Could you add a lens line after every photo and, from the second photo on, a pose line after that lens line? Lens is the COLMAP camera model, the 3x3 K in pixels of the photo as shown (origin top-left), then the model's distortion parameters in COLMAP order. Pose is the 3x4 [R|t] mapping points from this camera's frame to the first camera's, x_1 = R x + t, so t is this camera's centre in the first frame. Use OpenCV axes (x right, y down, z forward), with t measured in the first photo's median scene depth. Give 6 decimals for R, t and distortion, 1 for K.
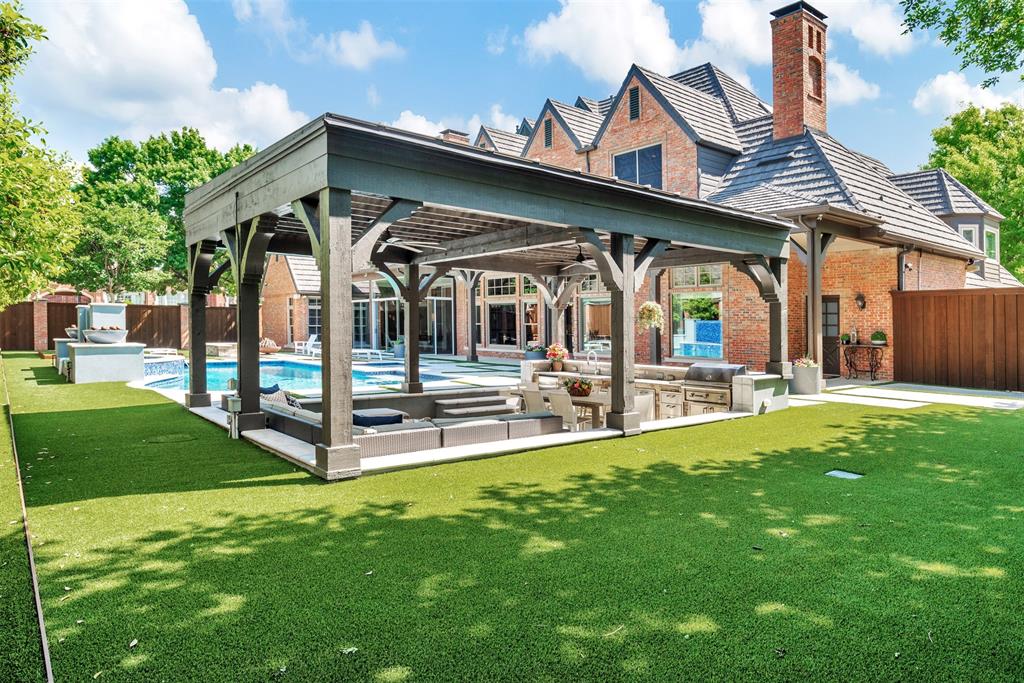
lens RADIAL K [[638.9, 0, 515.0], [0, 638.9, 335.4], [0, 0, 1]] dist [-0.014748, 0.003580]
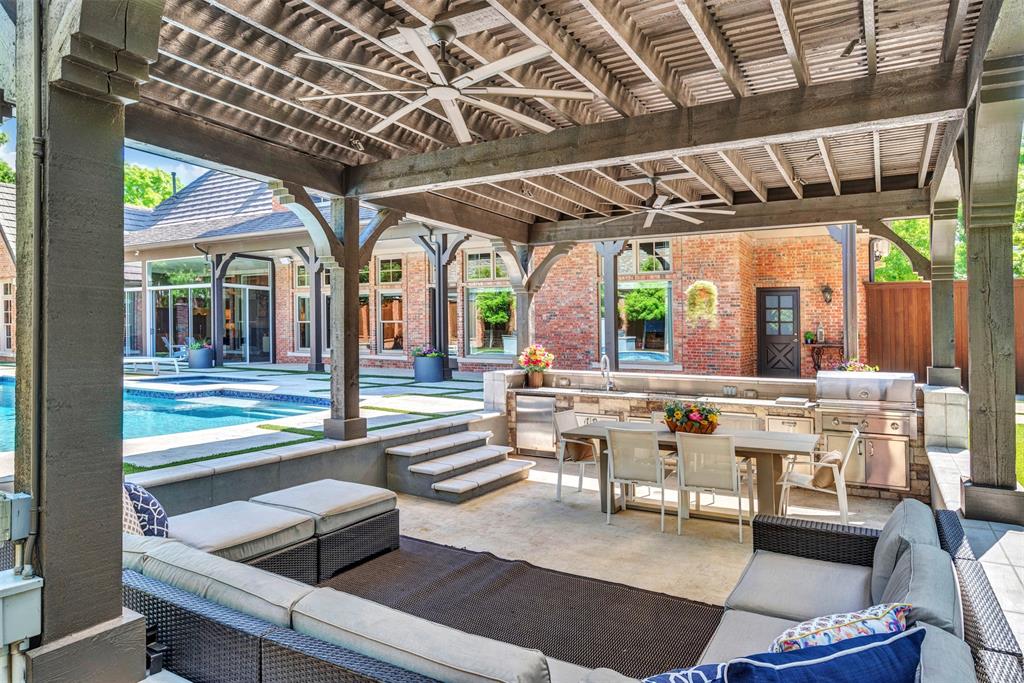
lens RADIAL K [[638.9, 0, 507.7], [0, 638.9, 338.0], [0, 0, 1]] dist [-0.014748, 0.003580]
pose [[0.937781, -0.003847, 0.347207, -0.160500], [0.004630, 0.999988, -0.001425, 0.005310], [-0.347197, 0.002944, 0.937787, 0.327117]]
